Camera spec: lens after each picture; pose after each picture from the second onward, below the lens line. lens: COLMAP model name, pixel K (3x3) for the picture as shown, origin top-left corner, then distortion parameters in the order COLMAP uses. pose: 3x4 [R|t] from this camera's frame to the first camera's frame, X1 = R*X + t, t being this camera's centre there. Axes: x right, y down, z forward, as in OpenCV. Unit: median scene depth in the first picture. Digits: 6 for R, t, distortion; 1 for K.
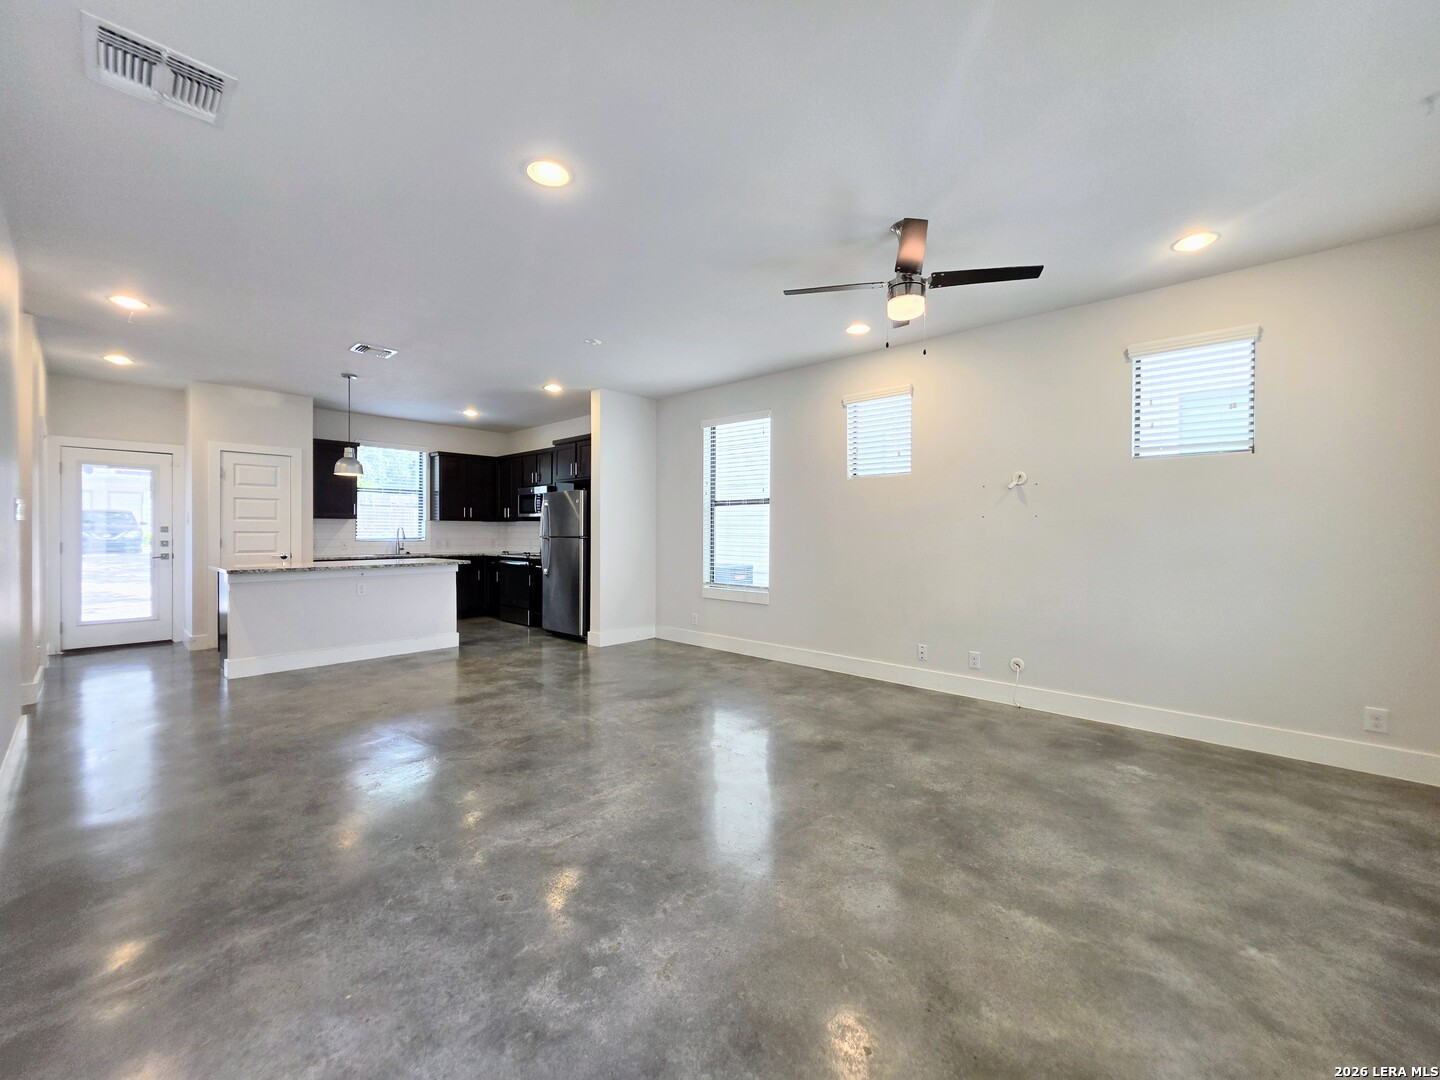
lens RADIAL K [[584.0, 0, 721.4], [0, 584.0, 530.6], [0, 0, 1]] dist [0.001183, 0.000853]
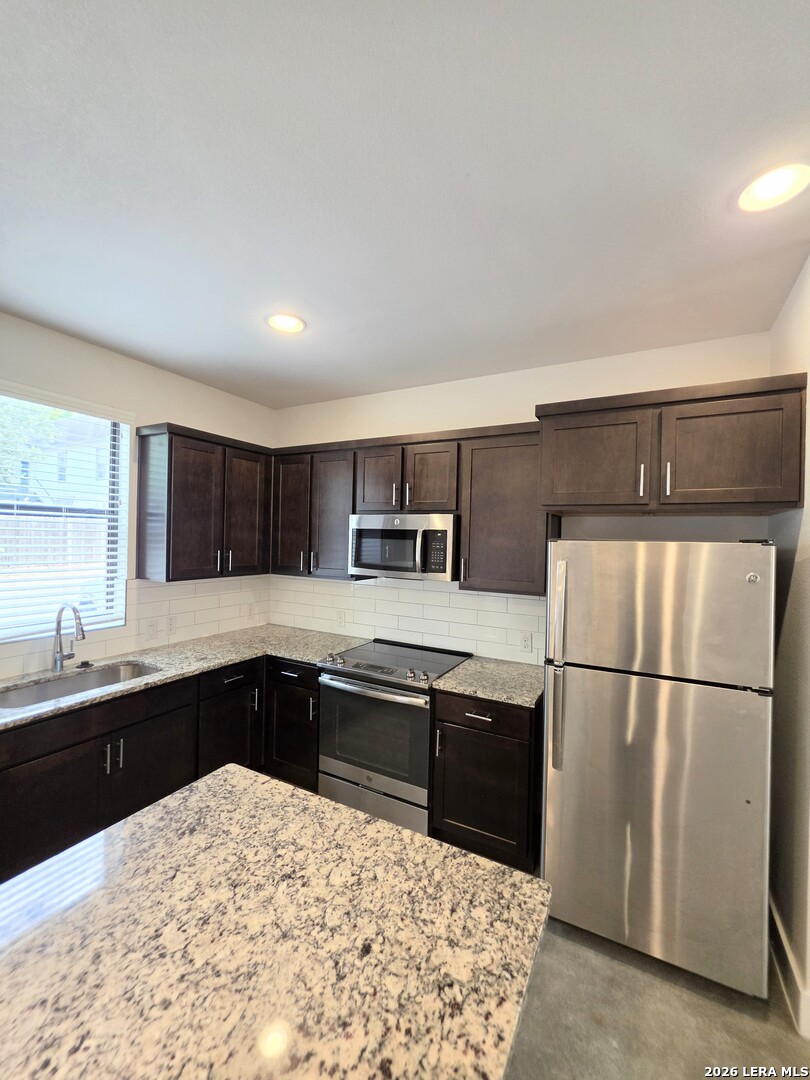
lens RADIAL K [[434.0, 0, 405.2], [0, 434.0, 538.4], [0, 0, 1]] dist [-0.001847, -0.000343]
pose [[0.971761, 0.017614, 0.235310, -0.516610], [-0.019791, 0.999780, 0.006893, -0.074798], [-0.235136, -0.011355, 0.971896, 0.862623]]
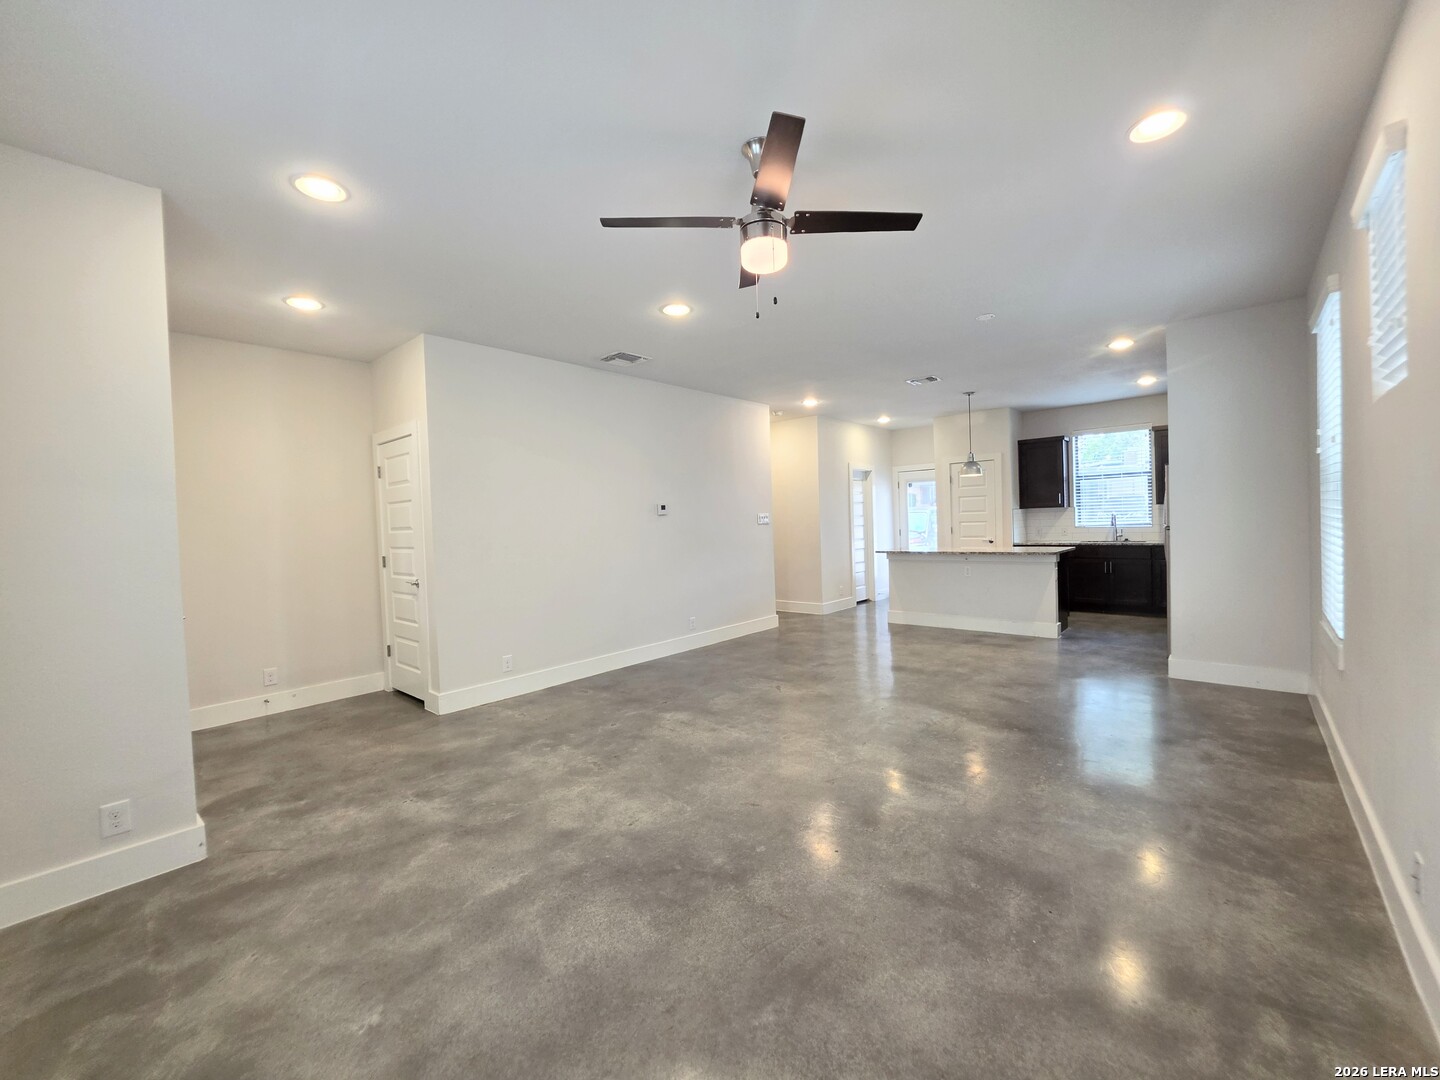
lens RADIAL K [[578.6, 0, 720.2], [0, 578.6, 535.8], [0, 0, 1]] dist [-0.001847, -0.000343]
pose [[0.014233, 0.018266, -0.999732, 0.501921], [0.033022, 0.999279, 0.018728, -0.010769], [0.999353, -0.033280, 0.013620, 0.431817]]
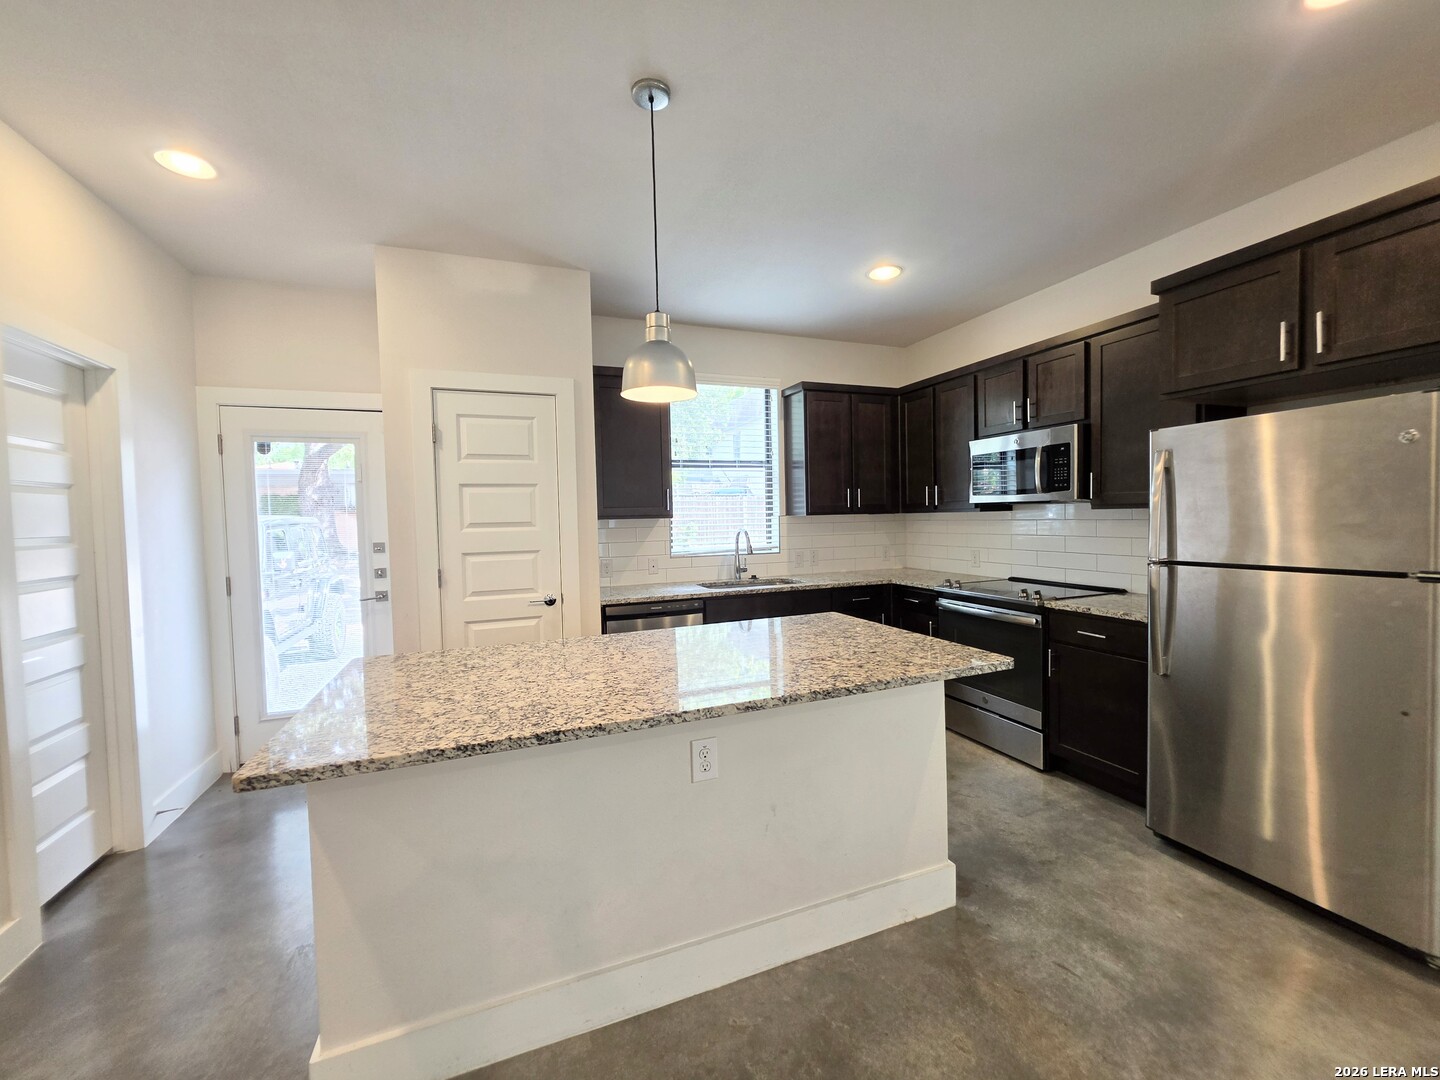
lens RADIAL K [[578.6, 0, 720.2], [0, 578.6, 535.8], [0, 0, 1]] dist [-0.001847, -0.000343]
pose [[0.892965, -0.006857, -0.450074, -0.426083], [0.024635, 0.999130, 0.033654, -0.024573], [0.449452, -0.041139, 0.892357, 0.673222]]
